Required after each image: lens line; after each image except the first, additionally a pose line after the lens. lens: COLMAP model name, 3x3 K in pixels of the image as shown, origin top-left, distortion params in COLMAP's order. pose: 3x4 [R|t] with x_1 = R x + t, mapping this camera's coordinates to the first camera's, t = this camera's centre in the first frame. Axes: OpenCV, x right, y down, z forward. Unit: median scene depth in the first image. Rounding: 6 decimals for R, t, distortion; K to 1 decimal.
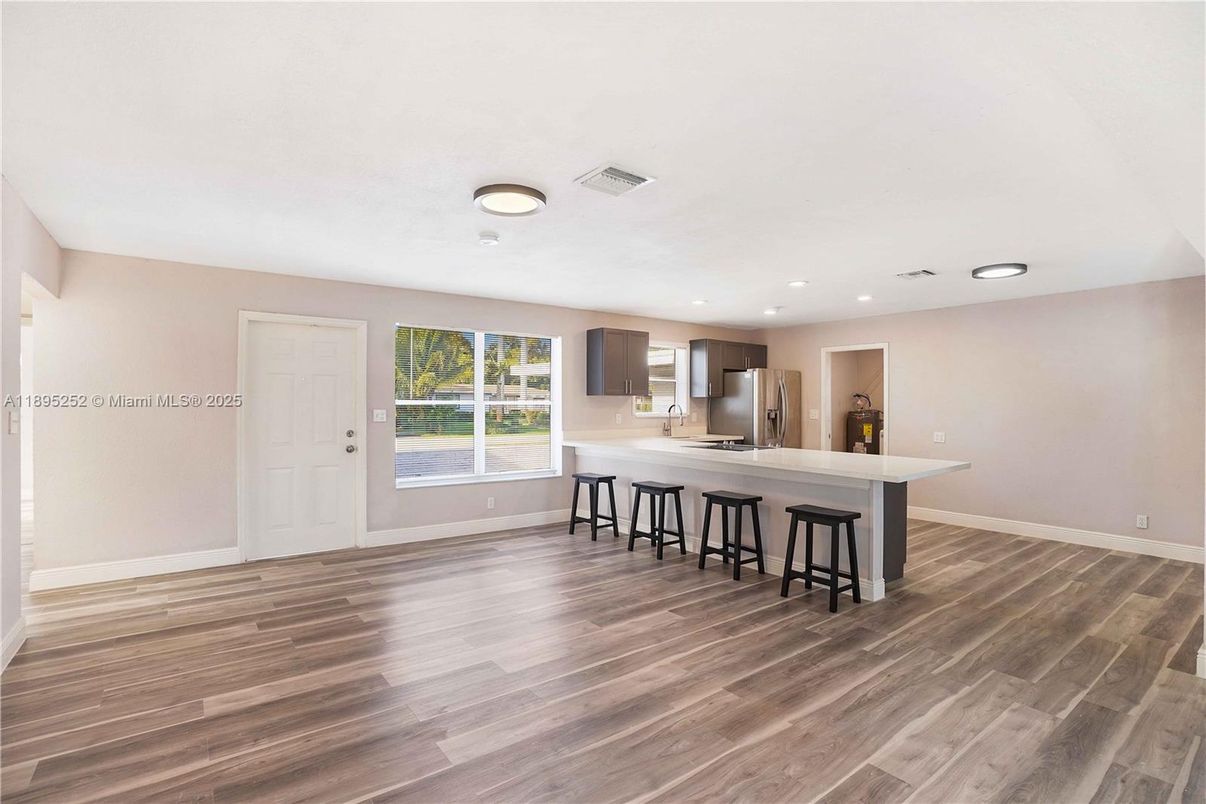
lens RADIAL K [[555.2, 0, 607.2], [0, 555.2, 403.3], [0, 0, 1]] dist [-0.031373, 0.003811]
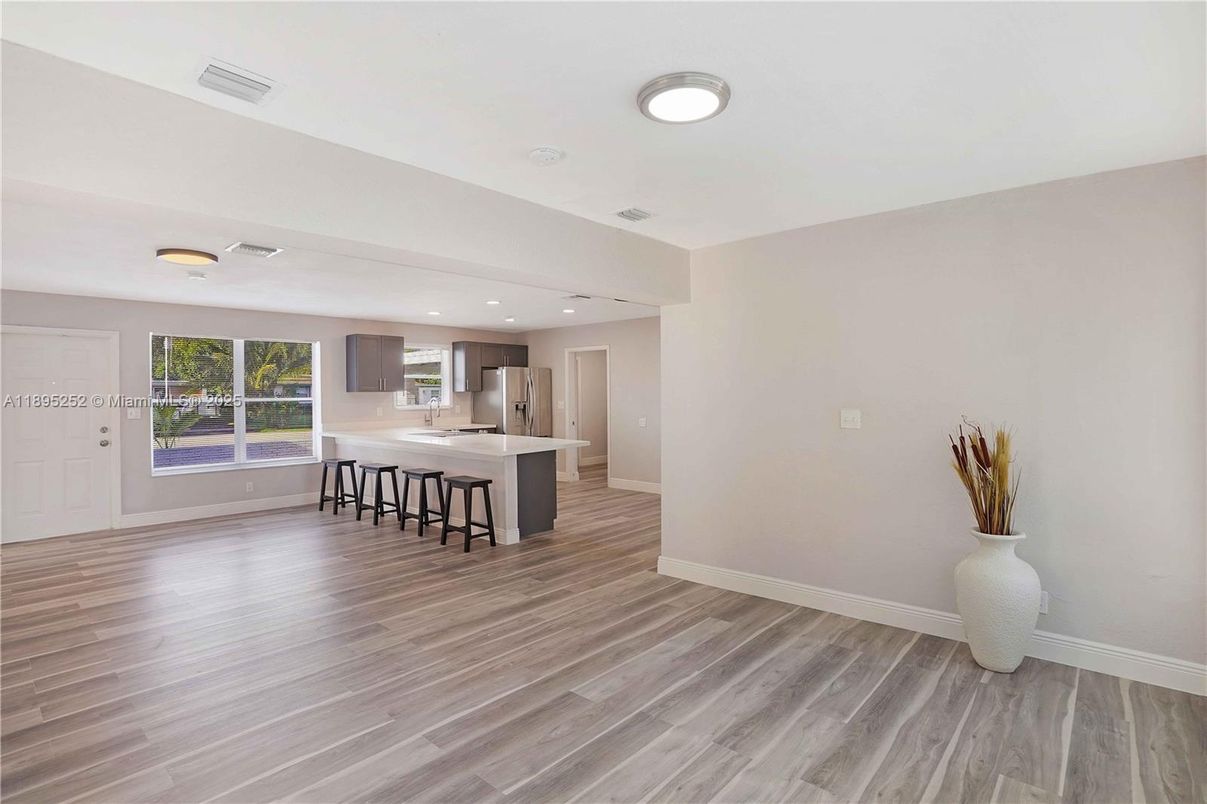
lens RADIAL K [[574.4, 0, 577.1], [0, 574.4, 390.2], [0, 0, 1]] dist [-0.042108, 0.021378]
pose [[0.986924, -0.011735, 0.160758, 0.262403], [0.012340, 0.999920, -0.002768, -0.009465], [-0.160712, 0.004716, 0.986990, -0.260131]]
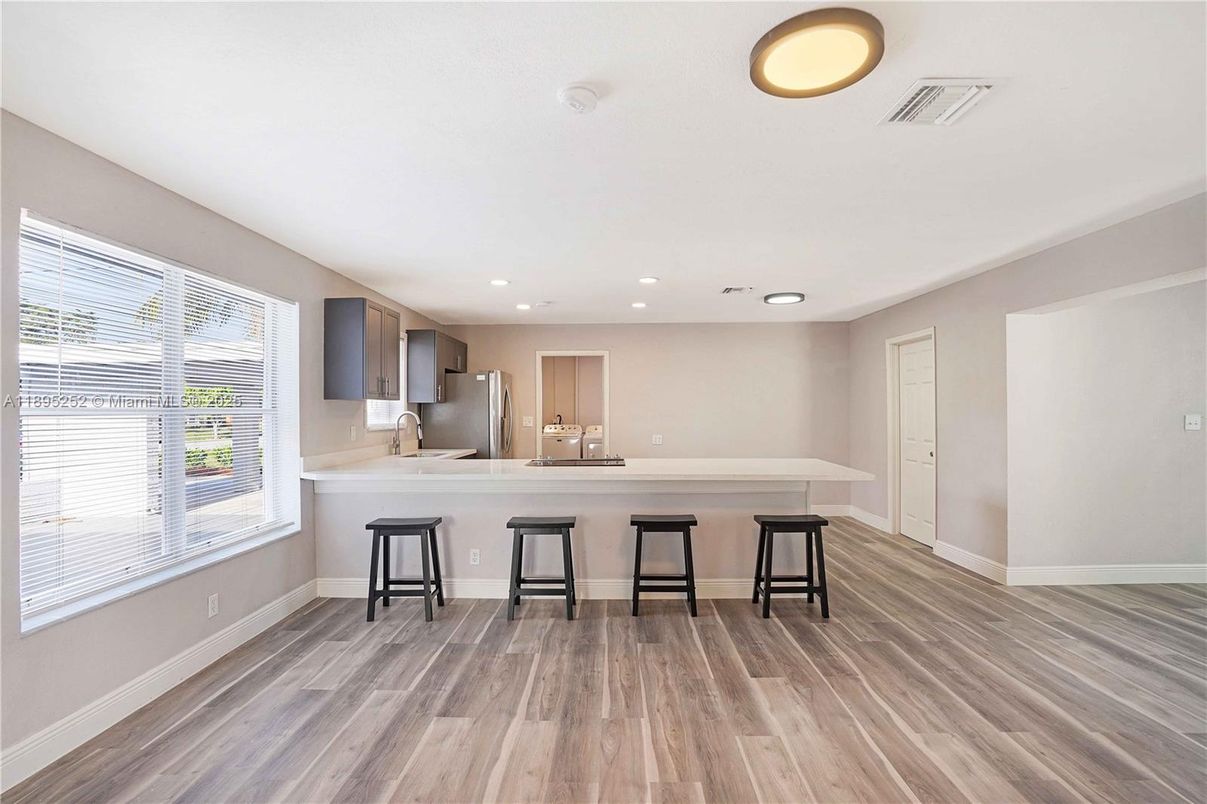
lens RADIAL K [[555.7, 0, 601.4], [0, 555.7, 406.3], [0, 0, 1]] dist [-0.031373, 0.003811]
pose [[0.638885, -0.004125, 0.769292, -0.361571], [0.005393, 0.999985, 0.000884, -0.005454], [-0.769284, 0.003584, 0.638897, 0.386349]]
